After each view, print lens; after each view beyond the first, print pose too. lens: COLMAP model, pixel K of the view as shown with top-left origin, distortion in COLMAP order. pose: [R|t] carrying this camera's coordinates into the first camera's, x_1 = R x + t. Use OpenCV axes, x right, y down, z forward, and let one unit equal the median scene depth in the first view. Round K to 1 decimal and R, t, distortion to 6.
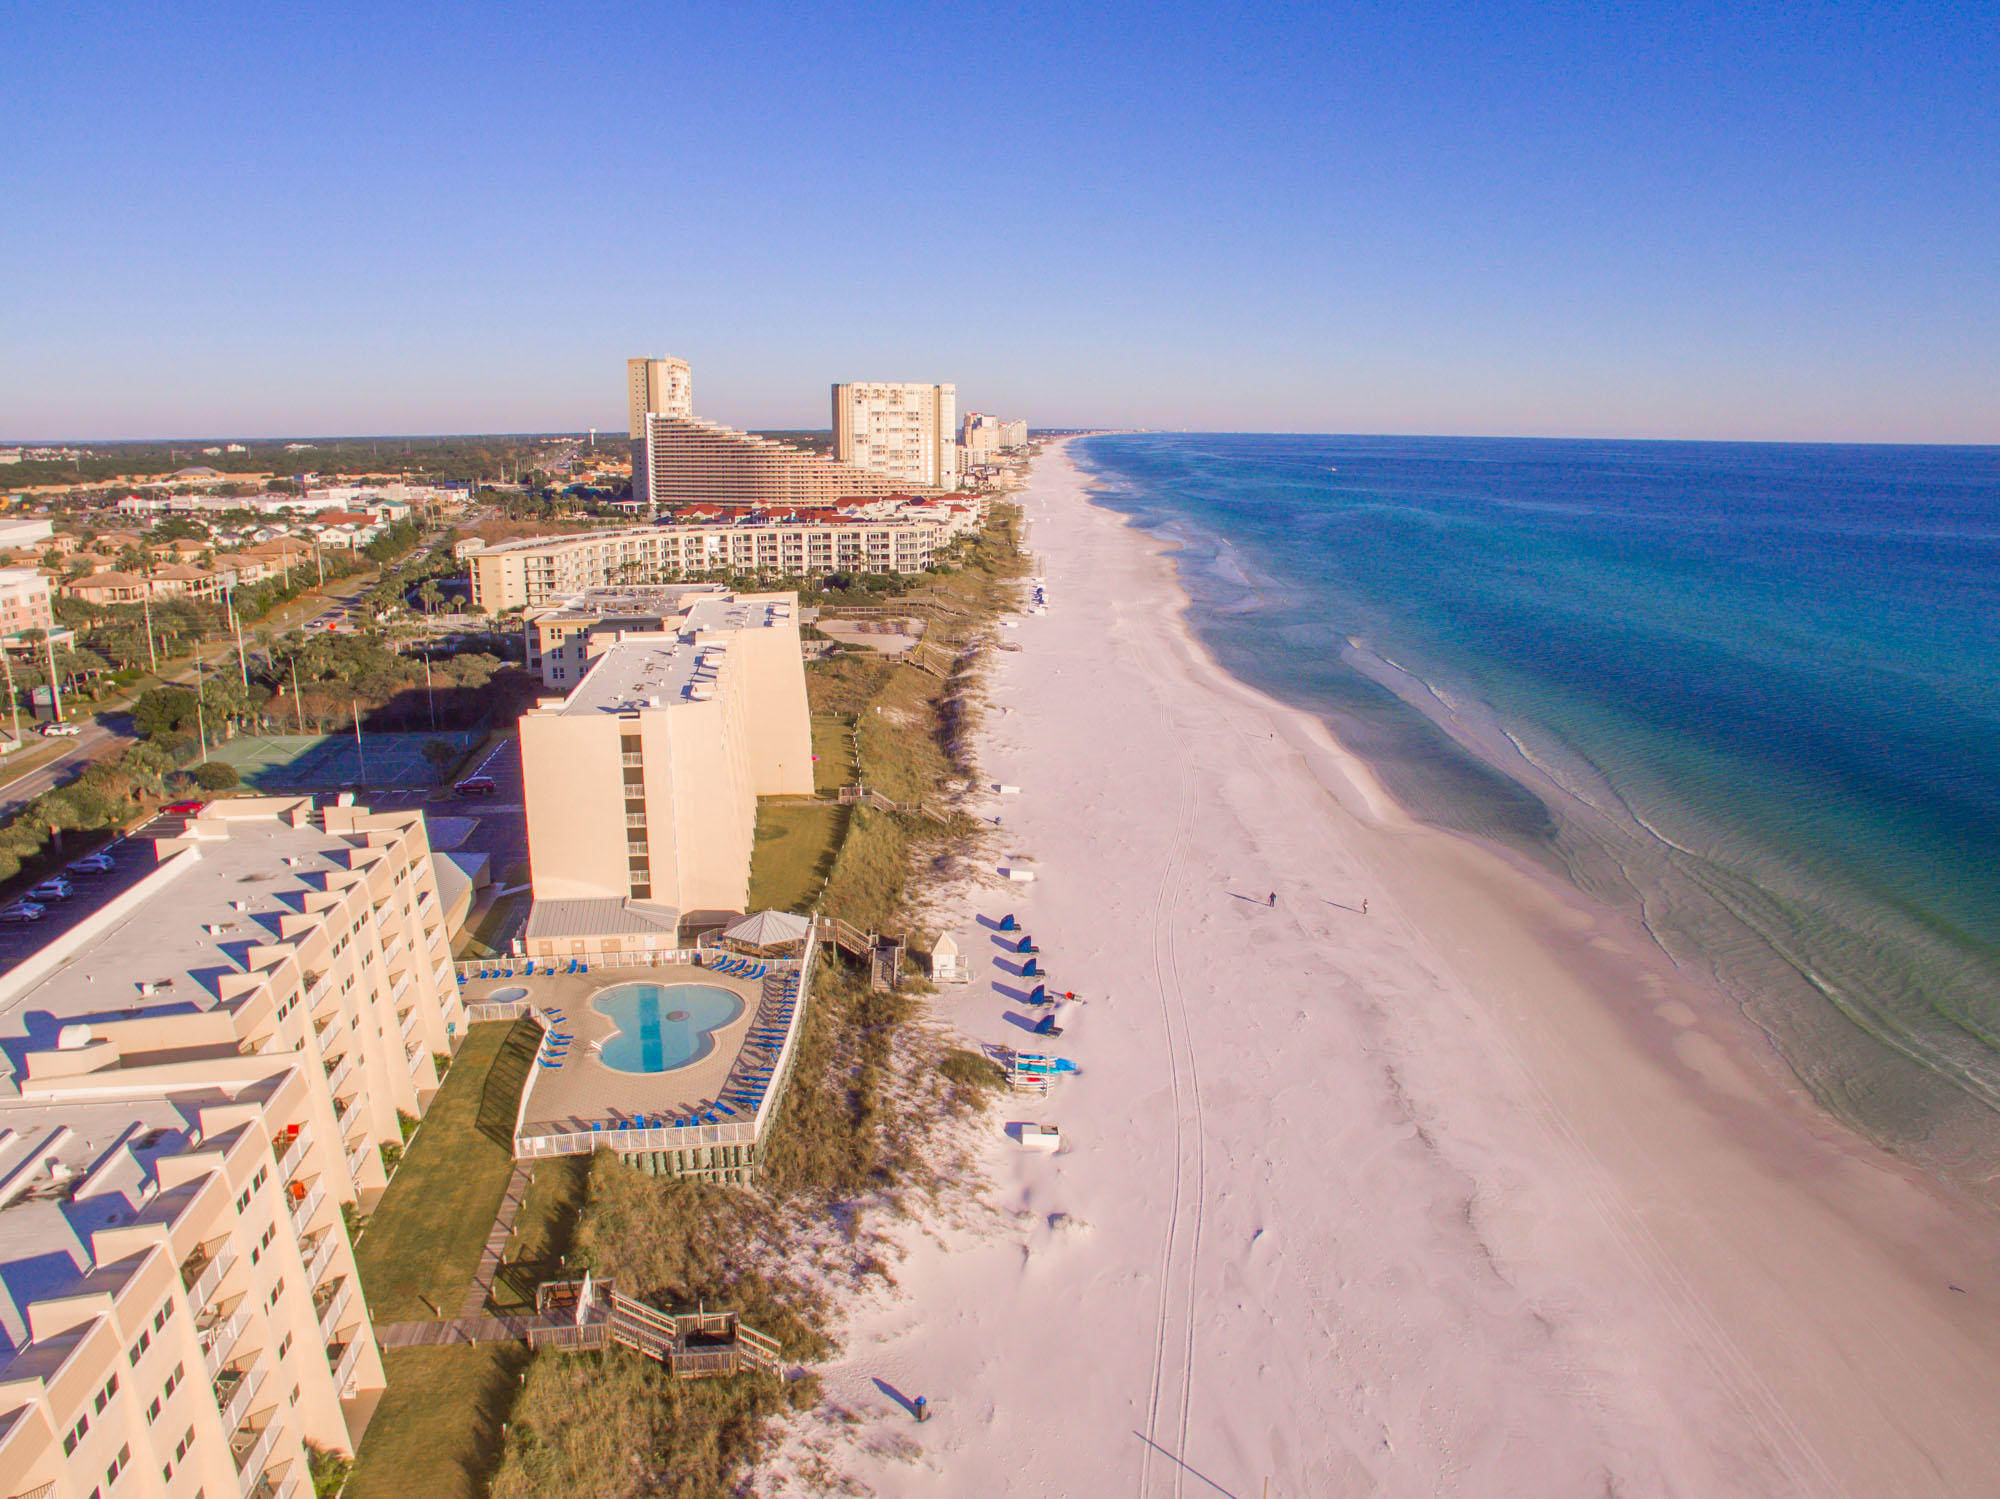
lens RADIAL K [[1380.8, 0, 999.5], [0, 1380.8, 707.0], [0, 0, 1]] dist [-0.126638, 0.094973]
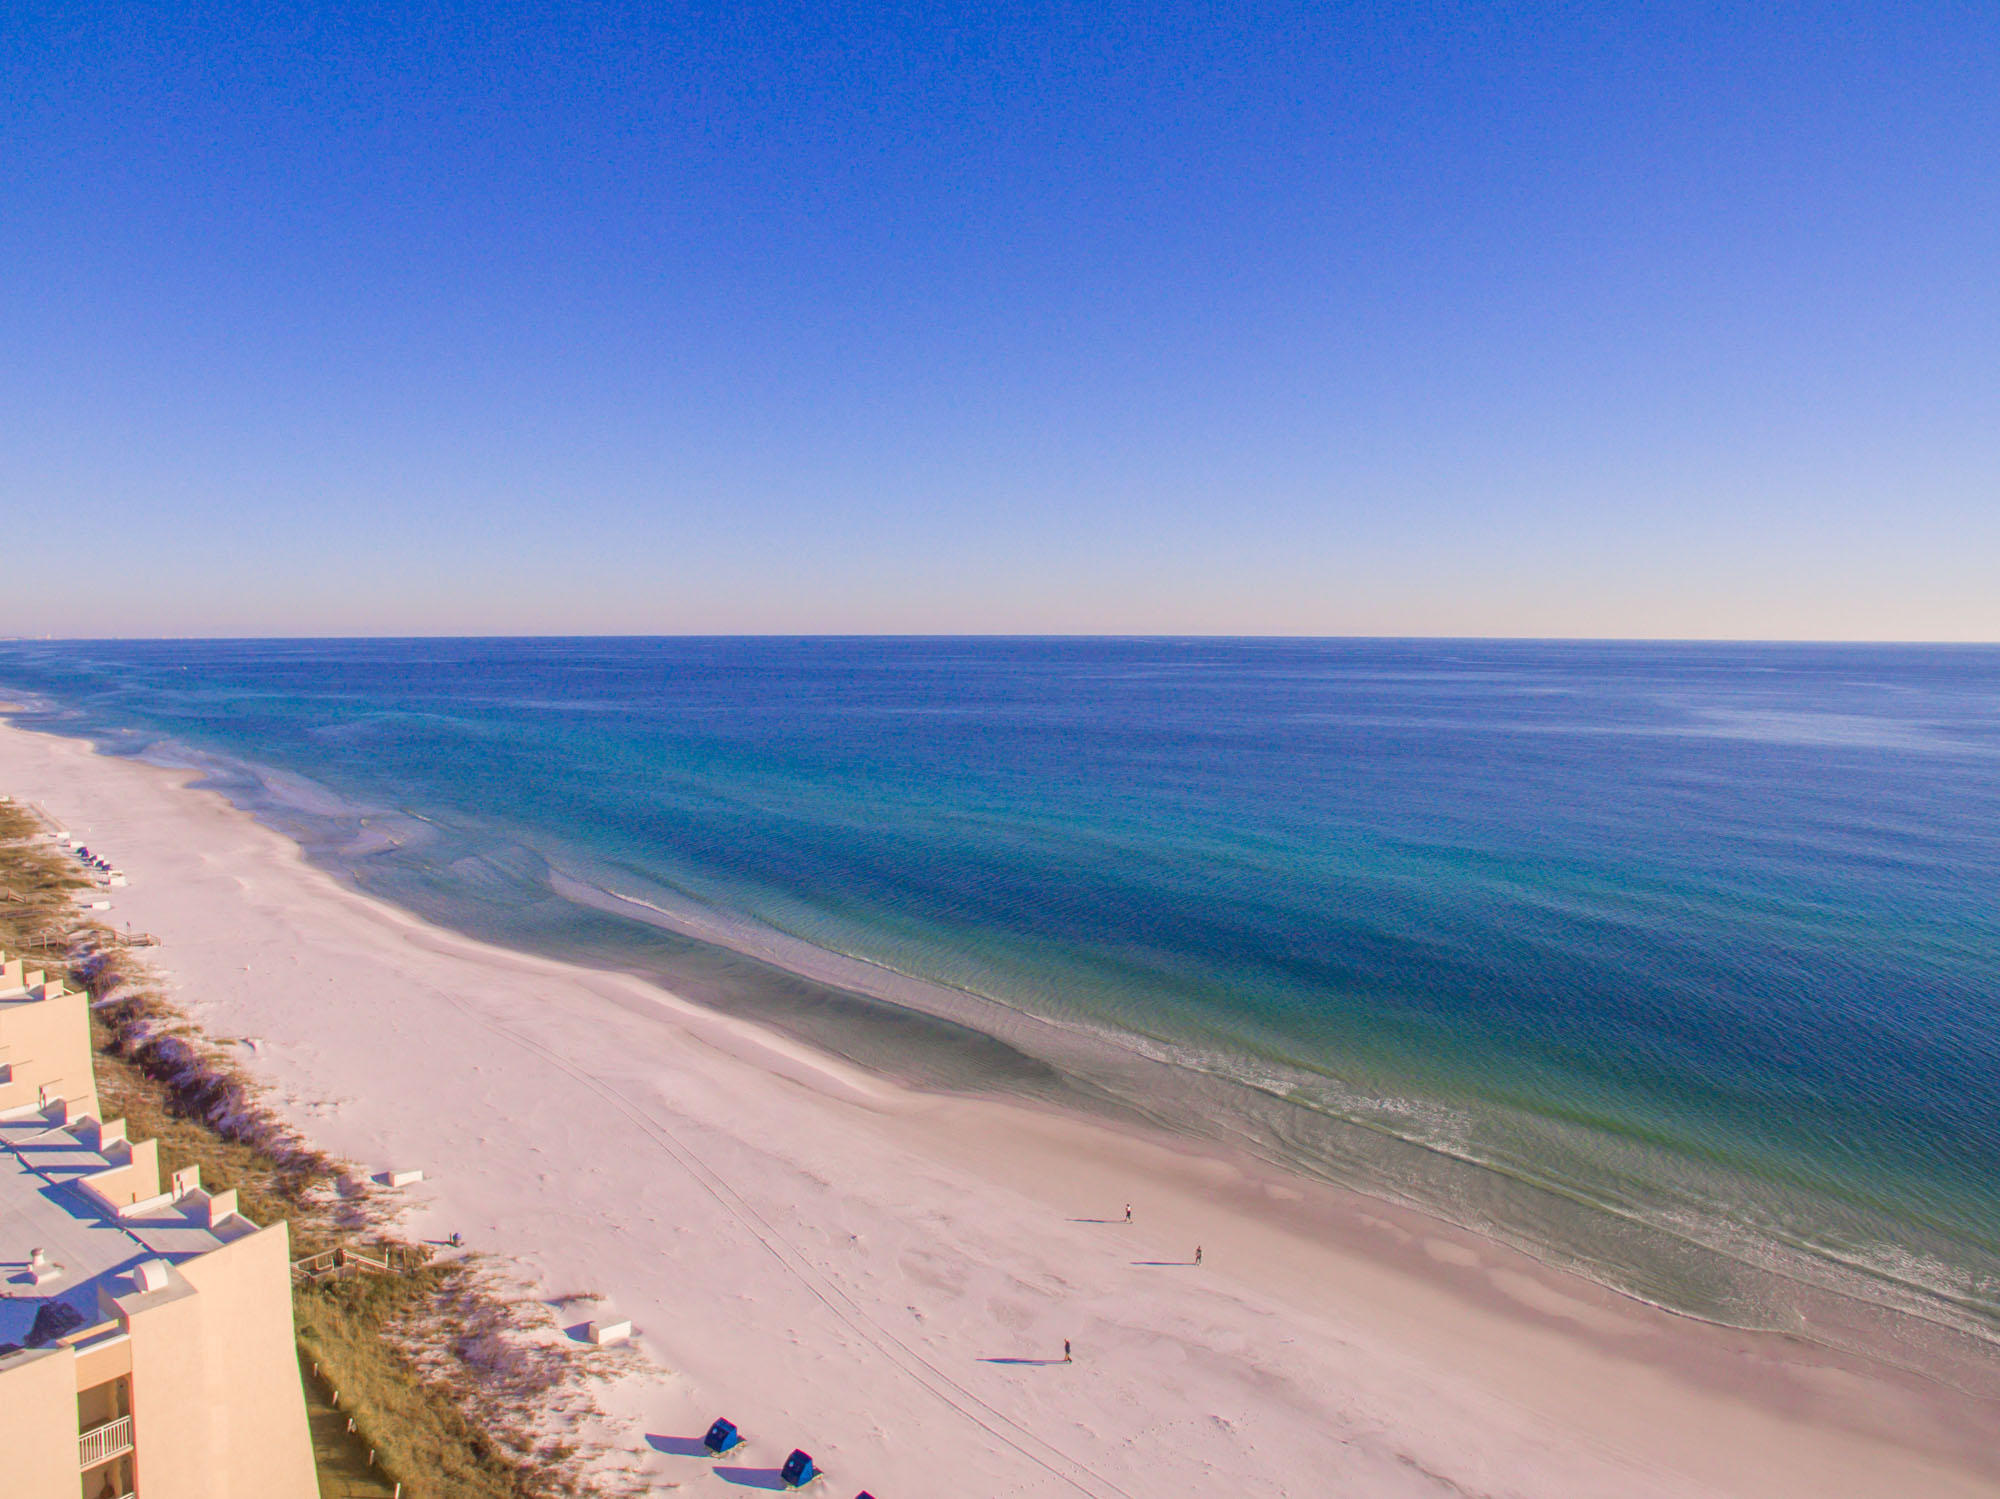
lens RADIAL K [[1380.8, 0, 999.5], [0, 1380.8, 707.0], [0, 0, 1]] dist [-0.126638, 0.094973]
pose [[0.727205, -0.040867, 0.685202, -0.248666], [0.139326, 0.986235, -0.089046, -0.074626], [-0.672131, 0.160222, 0.722889, 0.380425]]
